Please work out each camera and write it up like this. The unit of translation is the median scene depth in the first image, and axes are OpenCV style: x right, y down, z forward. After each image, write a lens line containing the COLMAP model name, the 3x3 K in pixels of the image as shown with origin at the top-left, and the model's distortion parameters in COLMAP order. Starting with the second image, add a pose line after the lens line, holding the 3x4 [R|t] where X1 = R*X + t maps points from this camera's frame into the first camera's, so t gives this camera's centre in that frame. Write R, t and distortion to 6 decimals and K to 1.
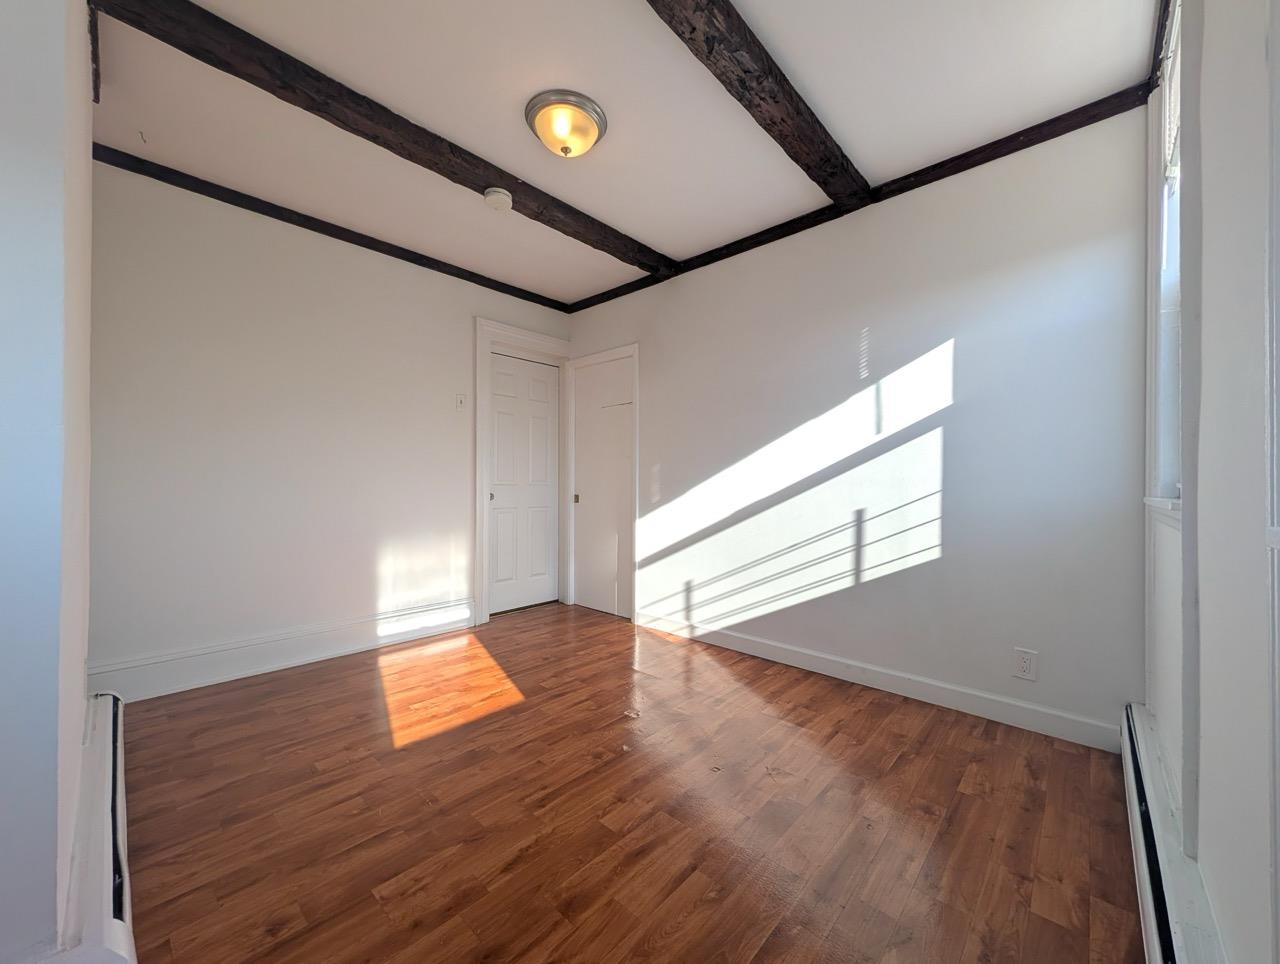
lens RADIAL K [[490.9, 0, 643.1], [0, 490.9, 483.3], [0, 0, 1]] dist [-0.000916, 0.000050]
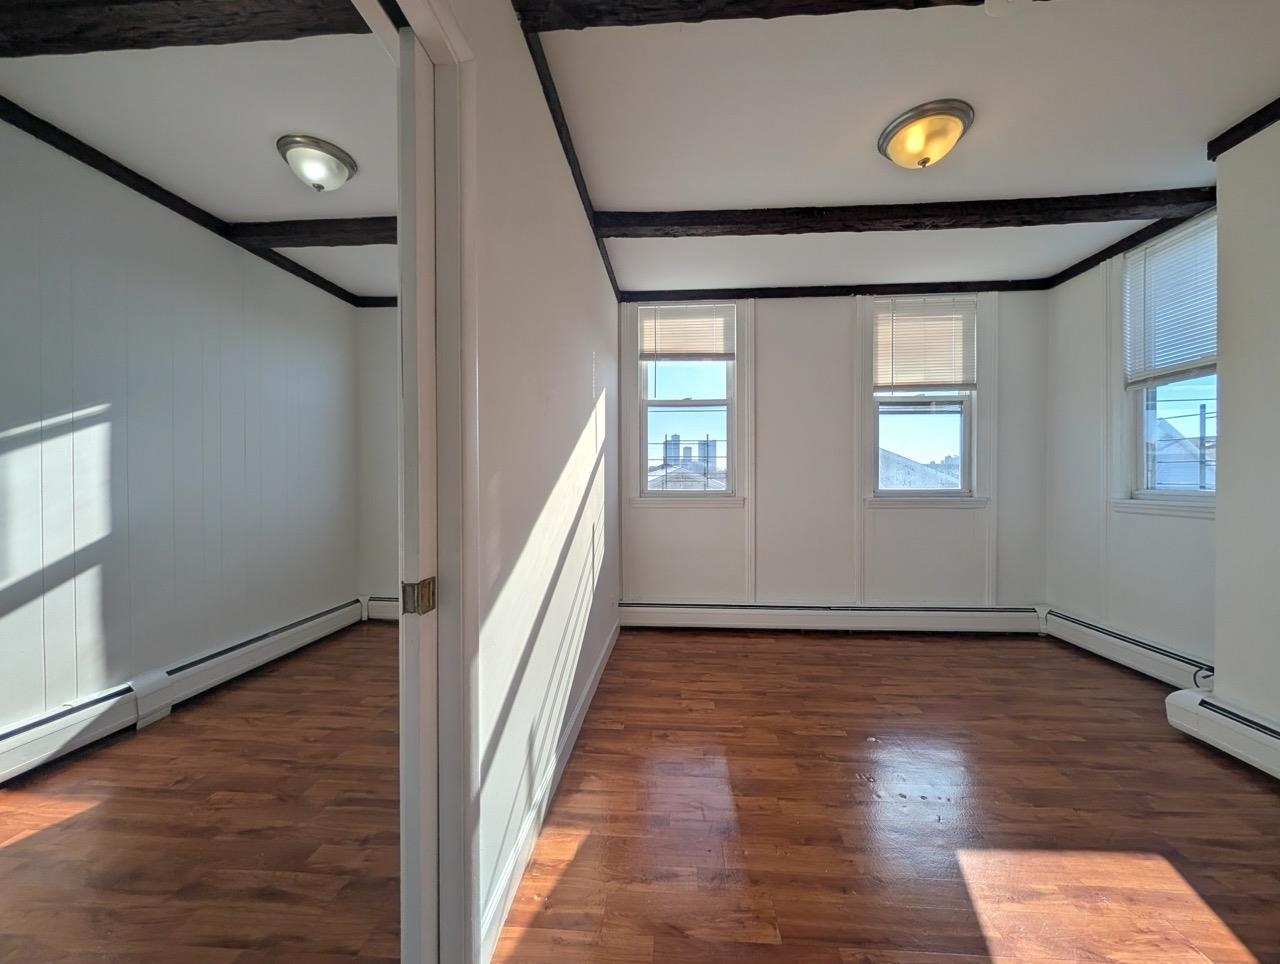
lens RADIAL K [[490.9, 0, 643.1], [0, 490.9, 483.3], [0, 0, 1]] dist [-0.000916, 0.000050]
pose [[-0.624936, -0.011596, 0.780590, -0.613611], [-0.002059, 0.999911, 0.013206, -0.058580], [-0.780673, 0.006646, -0.624904, 2.197492]]
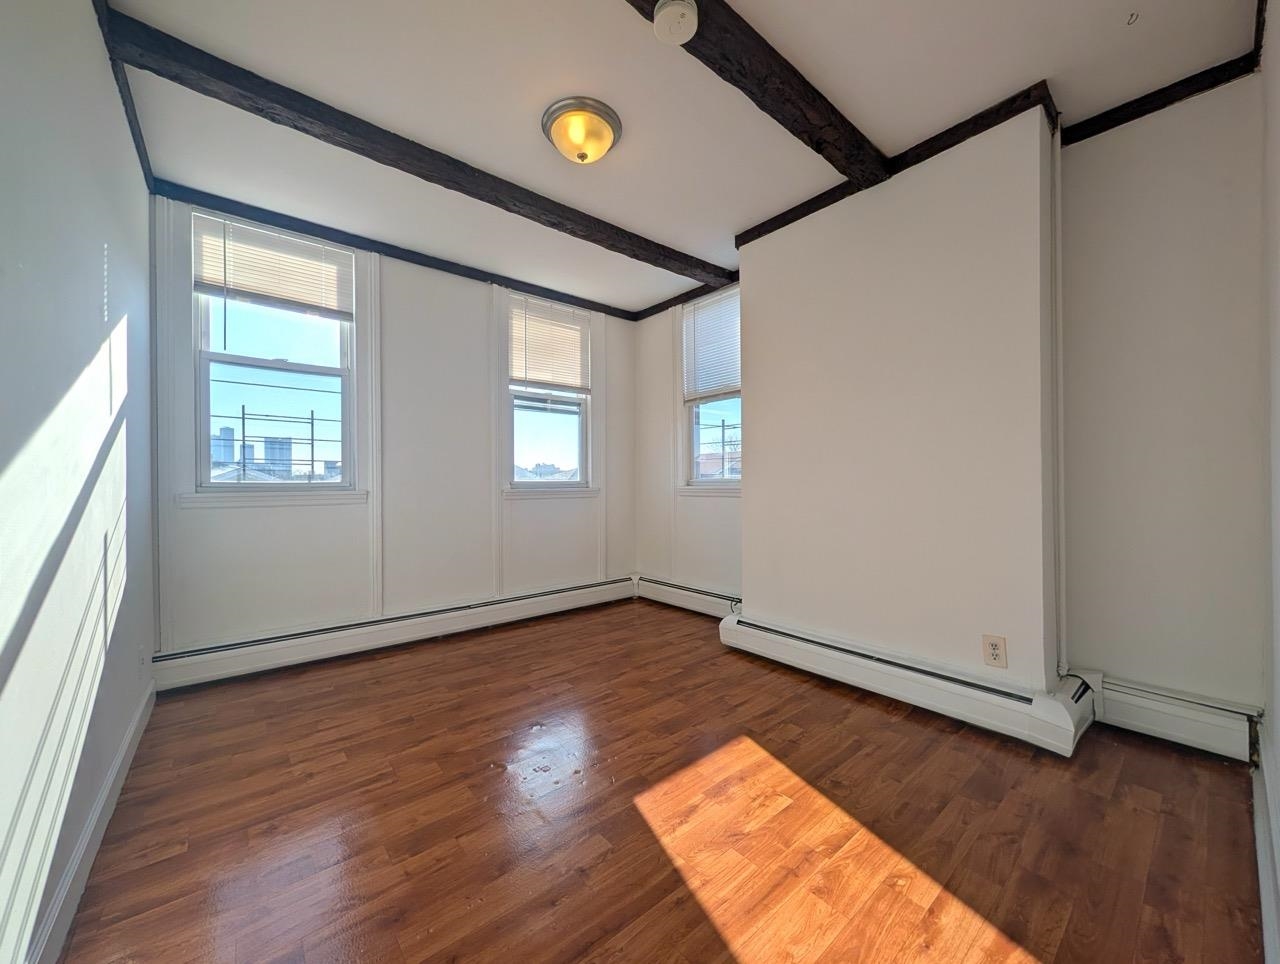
lens RADIAL K [[490.9, 0, 643.1], [0, 490.9, 483.3], [0, 0, 1]] dist [-0.000916, 0.000050]
pose [[-0.991953, -0.000377, 0.126605, -0.436820], [-0.000290, 1.000000, 0.000702, -0.001891], [-0.126605, 0.000659, -0.991953, 2.142320]]
